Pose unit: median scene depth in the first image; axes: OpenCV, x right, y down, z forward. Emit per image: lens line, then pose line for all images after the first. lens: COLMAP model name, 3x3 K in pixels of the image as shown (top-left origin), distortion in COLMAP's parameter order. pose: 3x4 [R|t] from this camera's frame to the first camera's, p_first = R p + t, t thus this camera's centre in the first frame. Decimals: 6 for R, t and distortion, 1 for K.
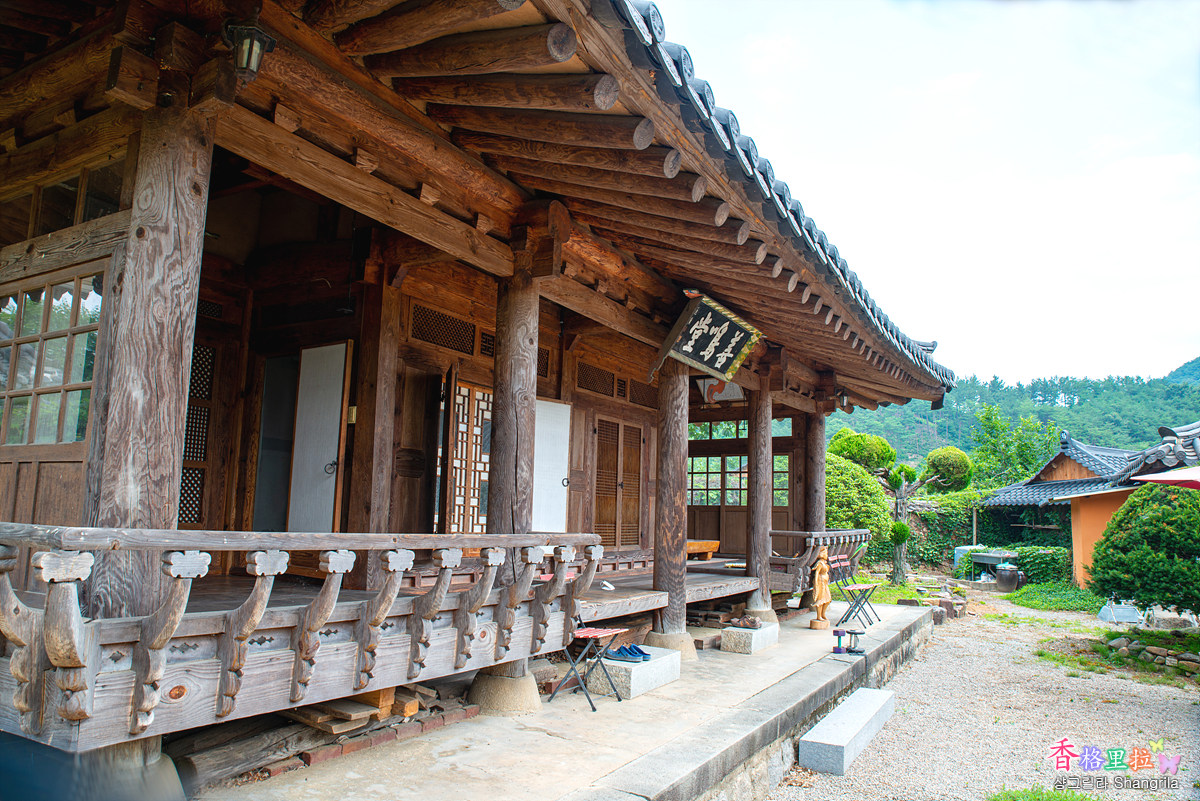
lens RADIAL K [[850.8, 0, 604.1], [0, 850.8, 402.7], [0, 0, 1]] dist [-0.054420, 0.017308]
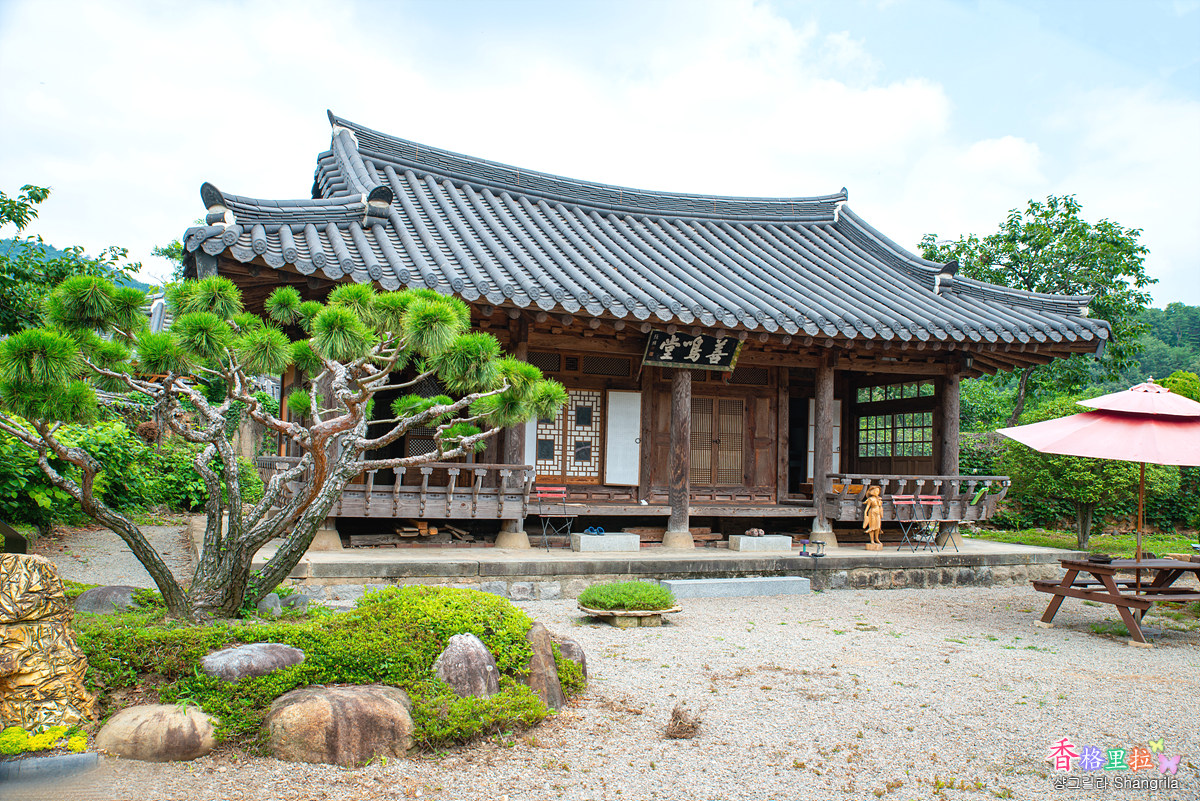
lens RADIAL K [[1105.5, 0, 605.2], [0, 1105.5, 401.4], [0, 0, 1]] dist [0.033847, 0.000000]
pose [[0.776970, -0.045658, -0.627880, 1.235056], [0.079631, 0.996483, 0.026077, -0.041346], [0.624481, -0.070260, 0.777873, -0.676177]]
